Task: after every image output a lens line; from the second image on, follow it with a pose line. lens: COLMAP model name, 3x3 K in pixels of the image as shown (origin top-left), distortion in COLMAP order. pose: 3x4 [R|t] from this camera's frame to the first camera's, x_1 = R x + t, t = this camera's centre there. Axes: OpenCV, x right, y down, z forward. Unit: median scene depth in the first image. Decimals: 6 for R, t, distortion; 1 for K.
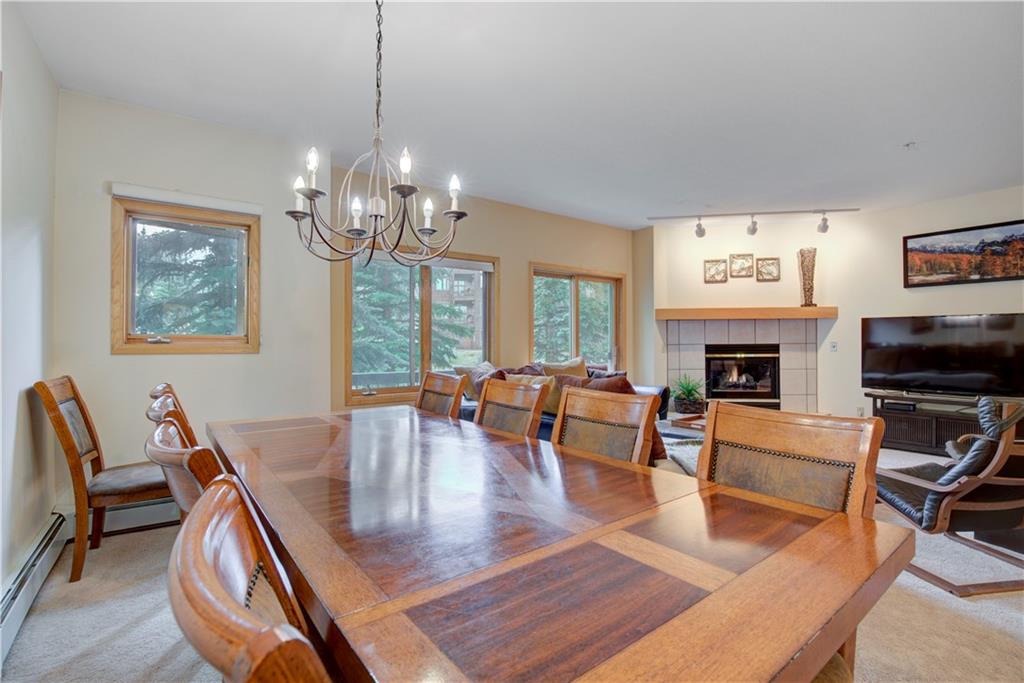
lens RADIAL K [[467.7, 0, 511.3], [0, 467.7, 339.9], [0, 0, 1]] dist [-0.035496, 0.006080]
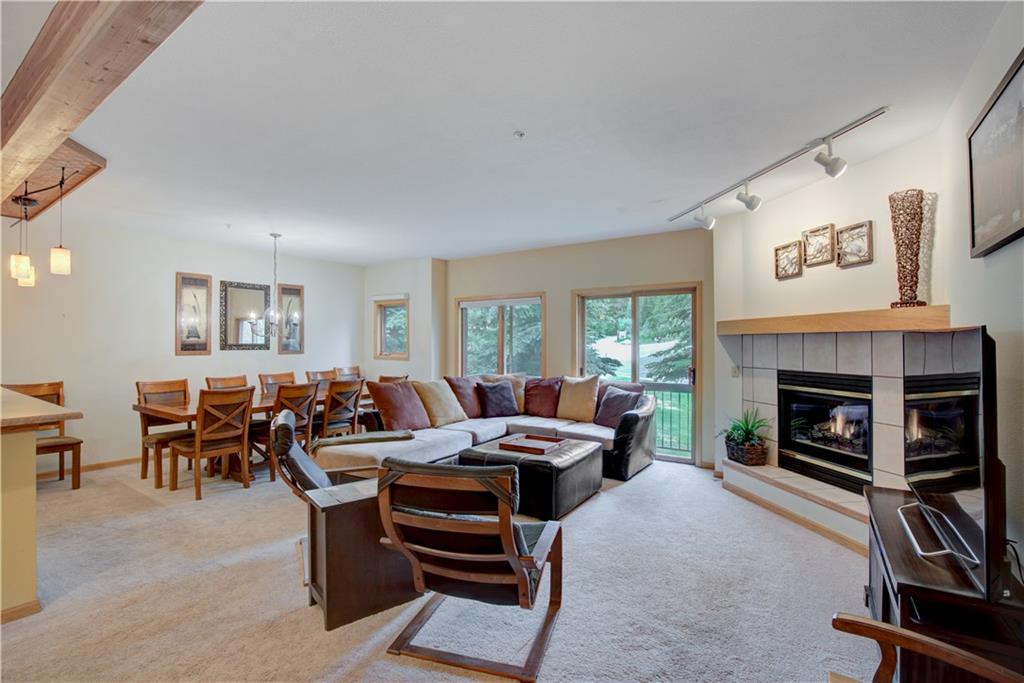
lens RADIAL K [[467.7, 0, 515.1], [0, 467.7, 339.5], [0, 0, 1]] dist [-0.035496, 0.006080]
pose [[0.331897, -0.002069, -0.943314, 0.959424], [0.005533, 0.999985, -0.000247, -0.038079], [0.943300, -0.005138, 0.331903, 0.413249]]
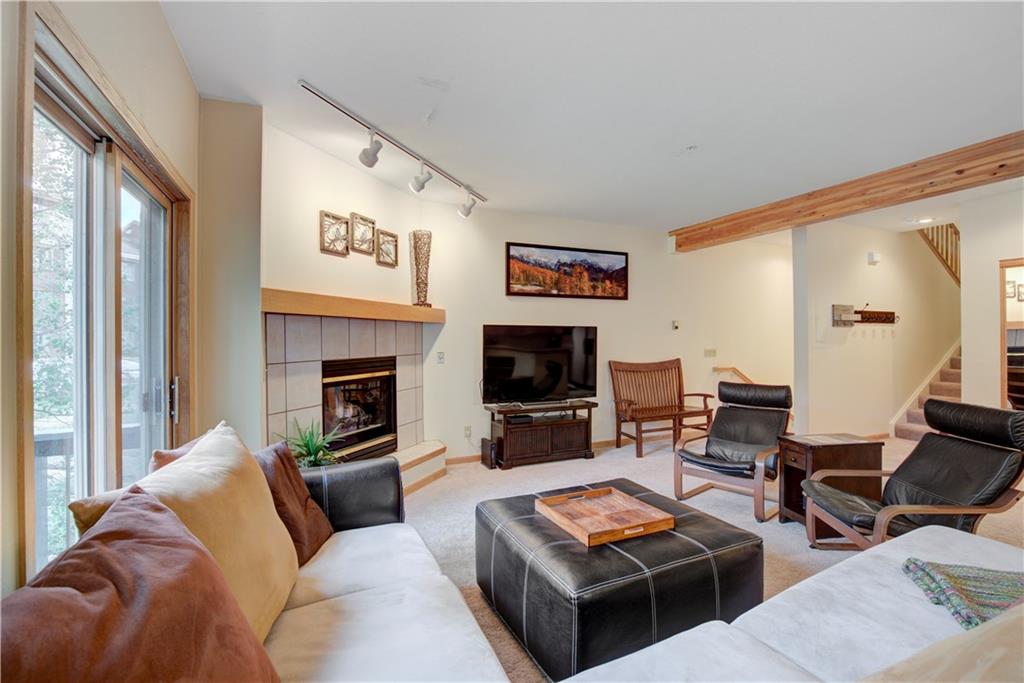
lens RADIAL K [[467.7, 0, 518.0], [0, 467.7, 338.1], [0, 0, 1]] dist [-0.035496, 0.006080]
pose [[0.213113, 0.007451, 0.976999, -0.083019], [-0.001969, 0.999972, -0.007196, -0.014343], [-0.977026, -0.000390, 0.213122, 0.665015]]
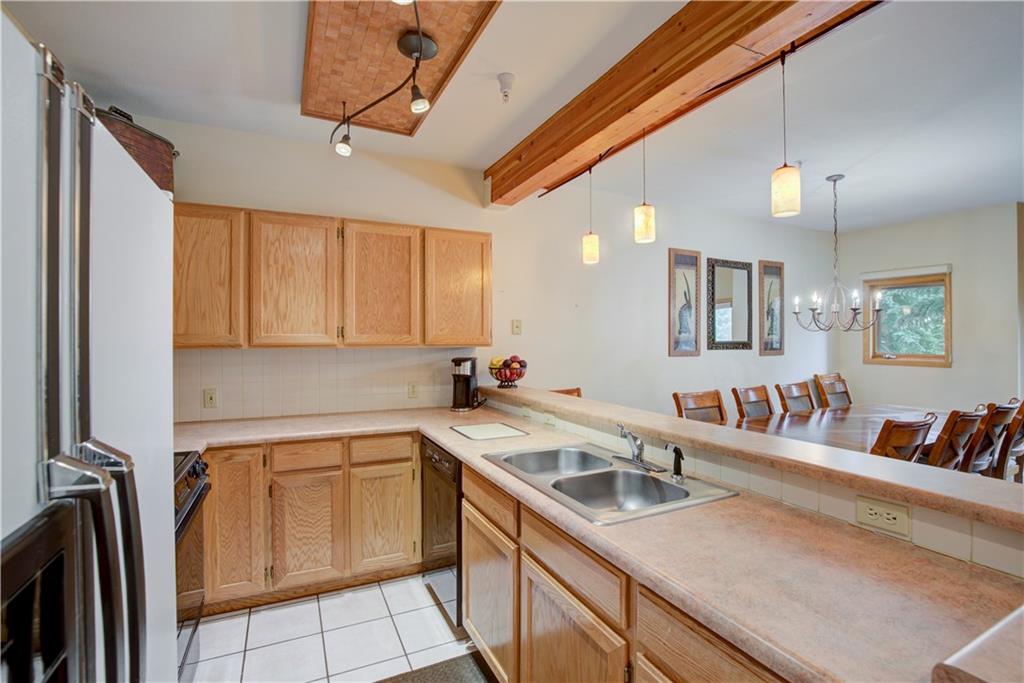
lens RADIAL K [[467.7, 0, 514.8], [0, 467.7, 341.4], [0, 0, 1]] dist [-0.035496, 0.006080]
pose [[-0.187431, 0.004259, -0.982269, 0.608493], [0.008075, 0.999963, 0.002795, -0.036896], [0.982245, -0.007408, -0.187459, -0.034548]]
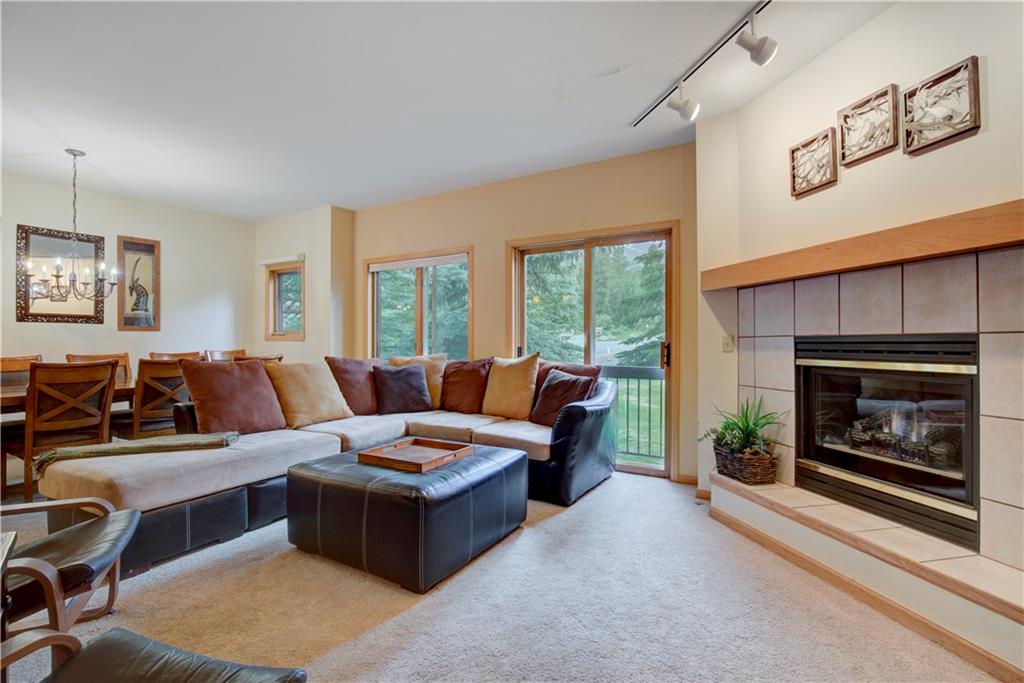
lens RADIAL K [[467.7, 0, 519.6], [0, 467.7, 341.1], [0, 0, 1]] dist [-0.035496, 0.006080]
pose [[0.382144, 0.004819, -0.924090, 0.745075], [0.003378, 0.999972, 0.006612, 0.010858], [0.924097, -0.005648, 0.382117, 0.599224]]
